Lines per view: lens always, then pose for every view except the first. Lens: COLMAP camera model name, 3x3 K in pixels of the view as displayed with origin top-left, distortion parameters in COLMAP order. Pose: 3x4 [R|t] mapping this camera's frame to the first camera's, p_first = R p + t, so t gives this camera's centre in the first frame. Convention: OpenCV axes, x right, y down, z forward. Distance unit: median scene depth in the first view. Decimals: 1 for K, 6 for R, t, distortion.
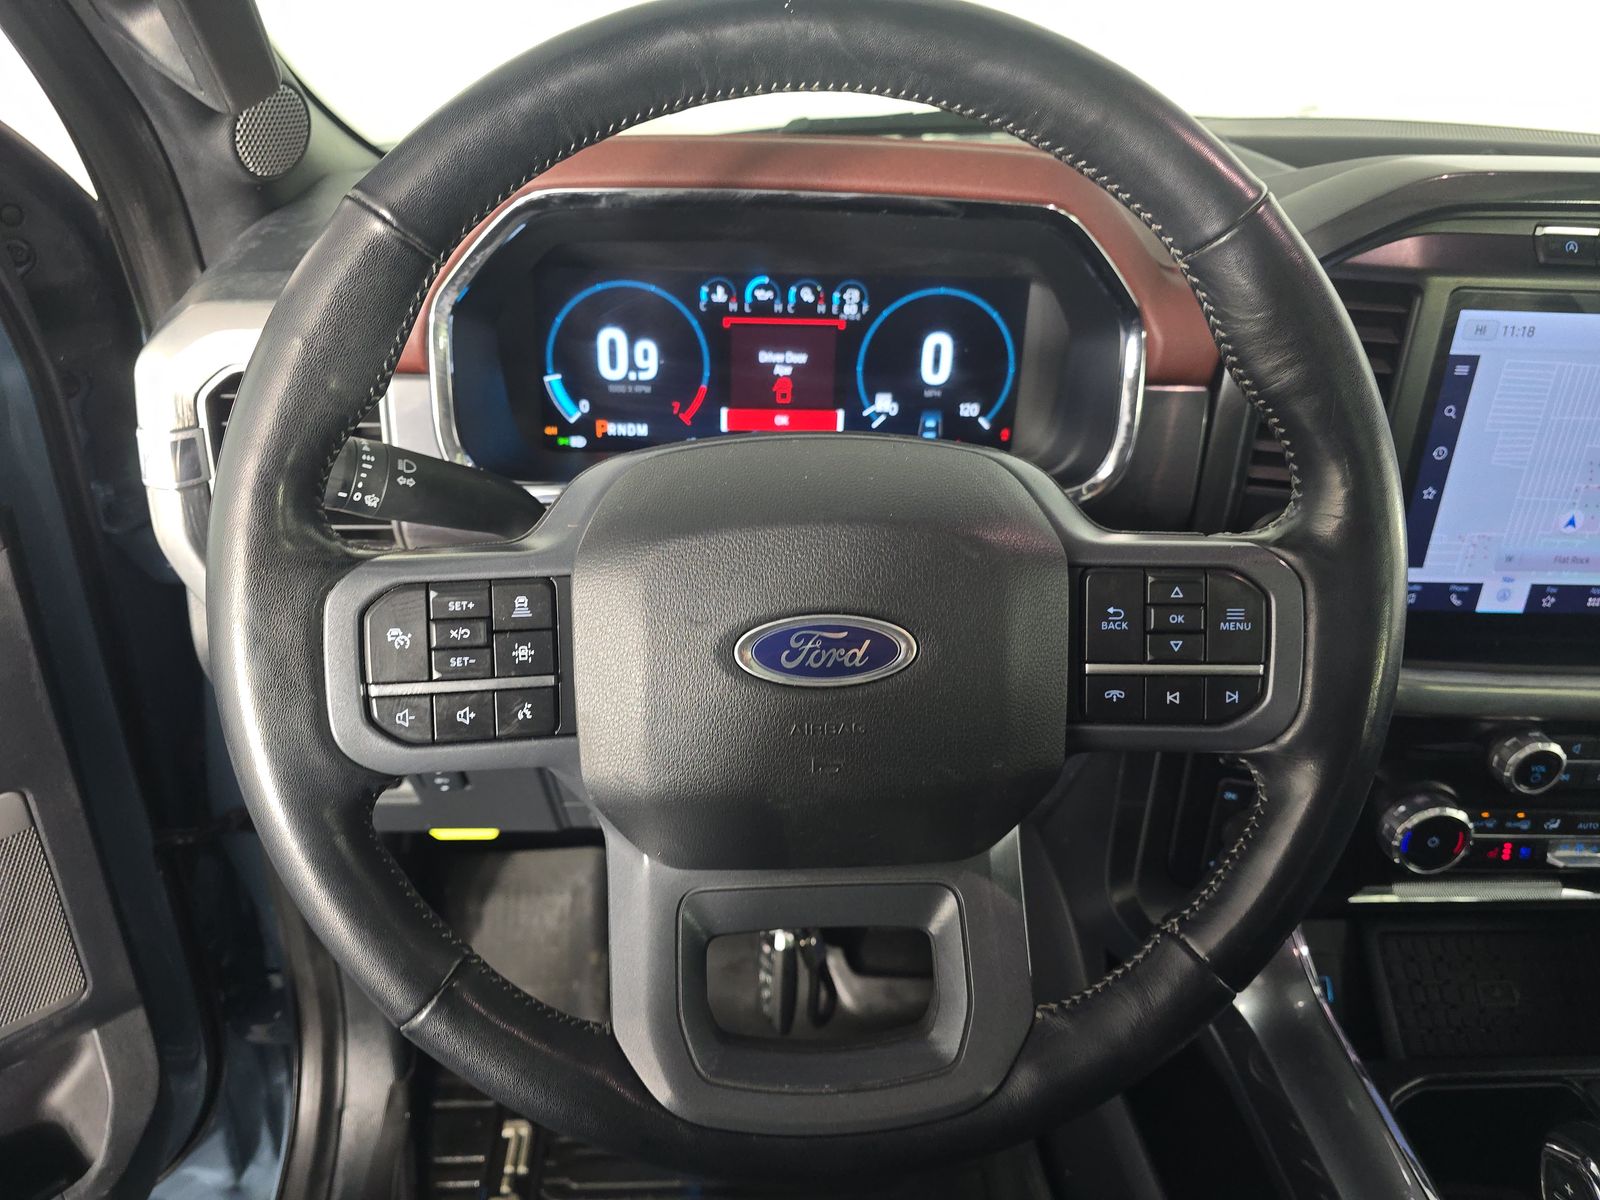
lens RADIAL K [[1103.5, 0, 786.7], [0, 1103.5, 600.2], [0, 0, 1]] dist [0.043619, -0.042043]
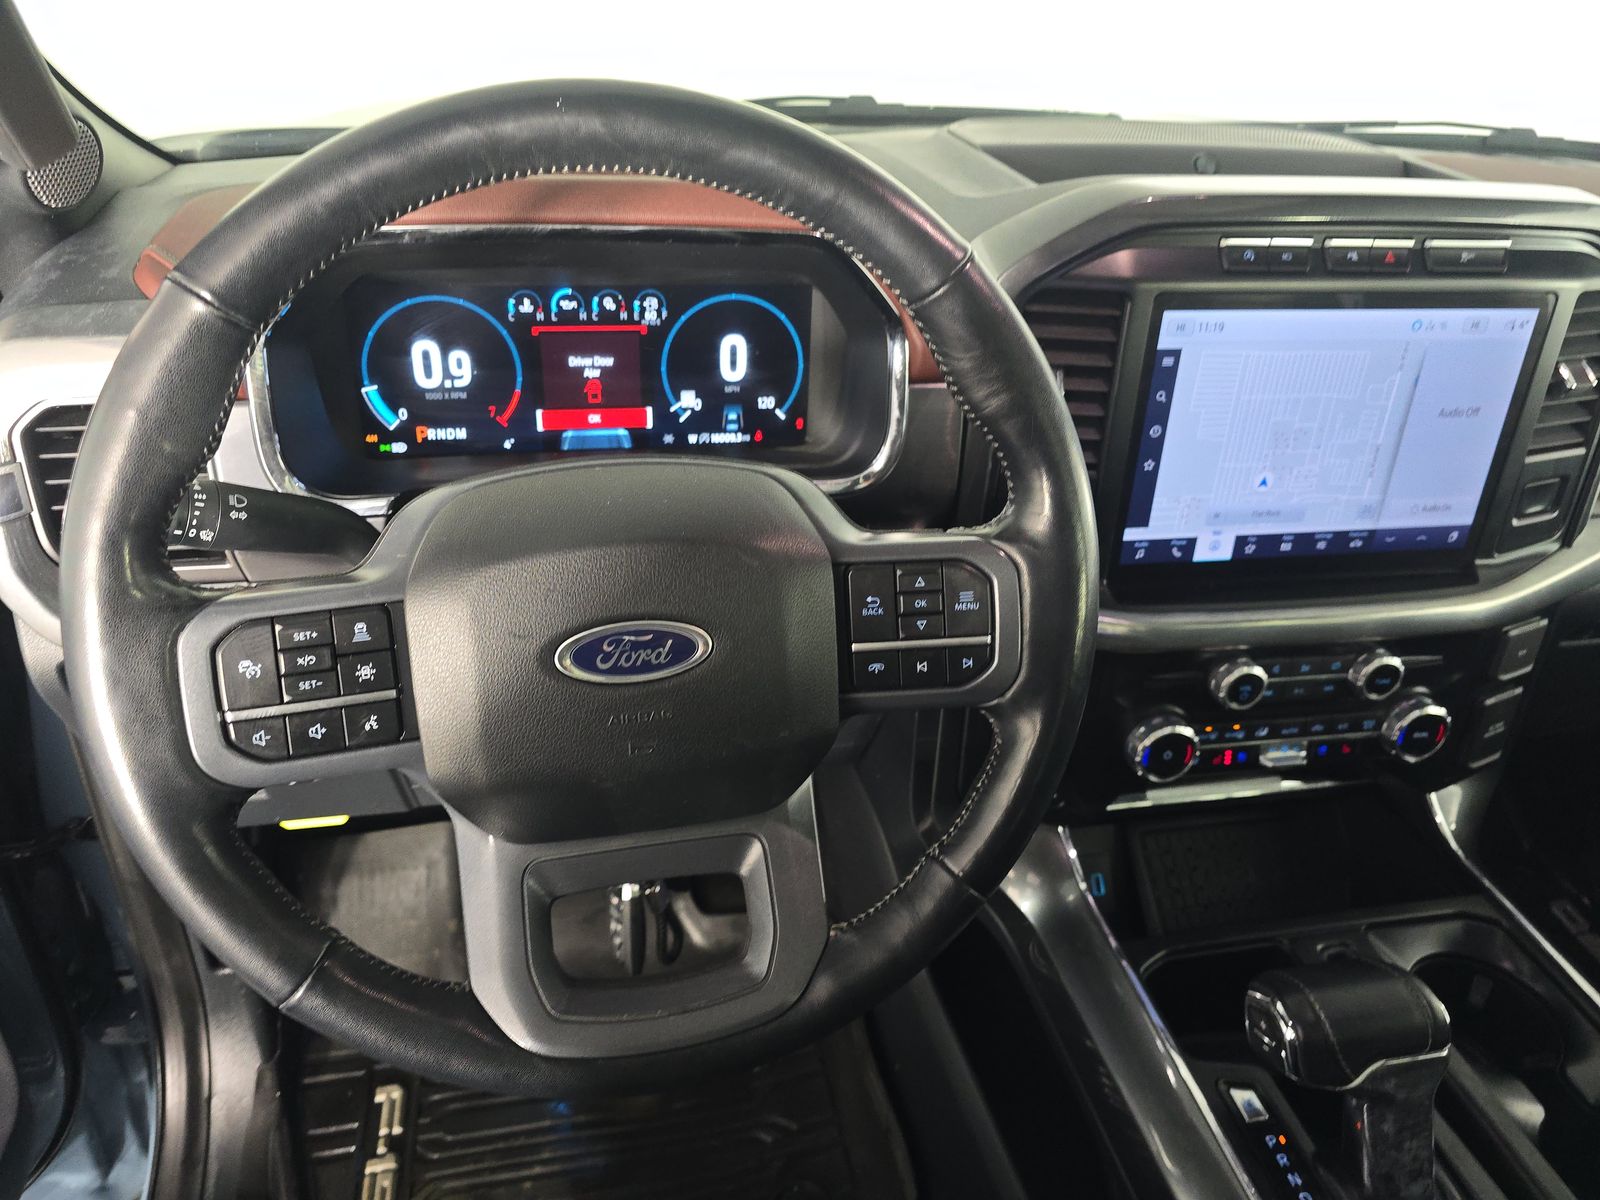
lens RADIAL K [[1103.5, 0, 786.7], [0, 1103.5, 600.2], [0, 0, 1]] dist [0.043619, -0.042043]
pose [[0.988259, -0.065821, 0.137886, 0.022459], [0.058872, 0.996810, 0.053889, -0.037112], [-0.140993, -0.045139, 0.988981, -0.111838]]
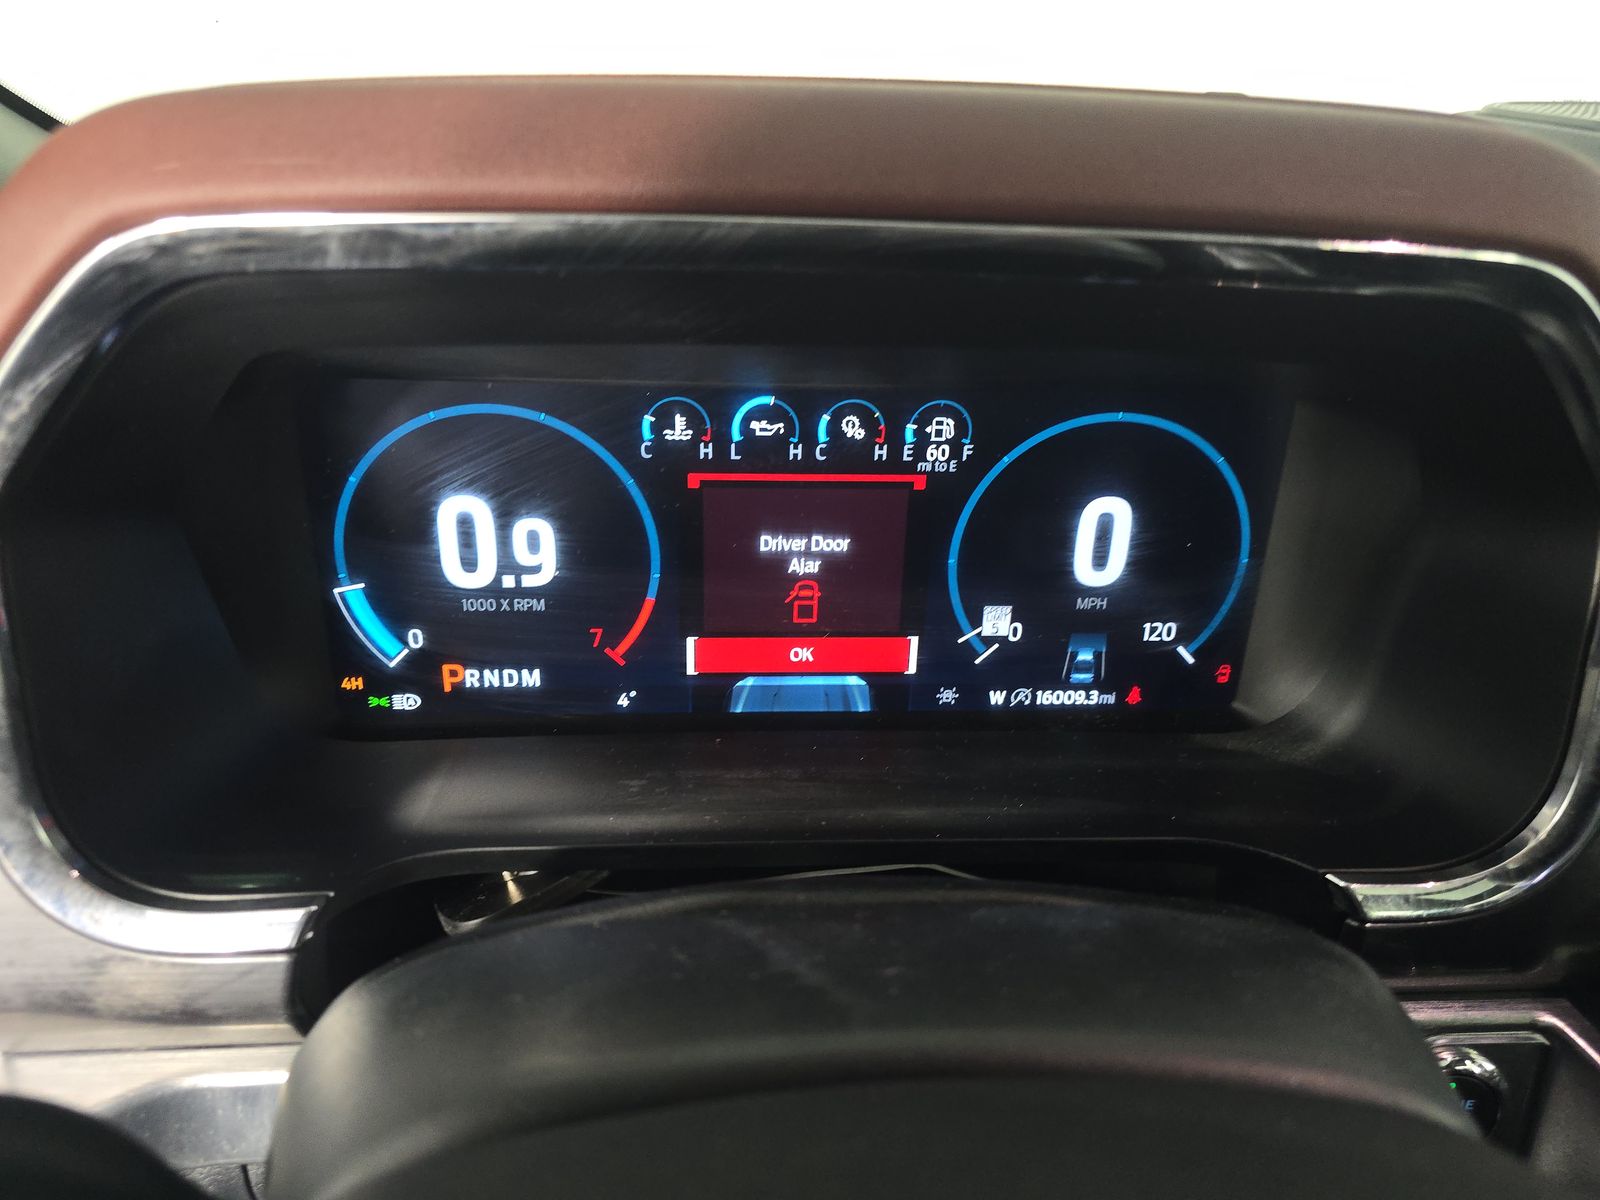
lens RADIAL K [[1073.4, 0, 795.7], [0, 1073.4, 555.2], [0, 0, 1]] dist [0.039139, -0.002588]
pose [[0.999737, -0.009829, 0.020696, -0.019064], [0.011086, 0.998046, -0.061488, -0.196904], [-0.020051, 0.061701, 0.997893, 0.541178]]
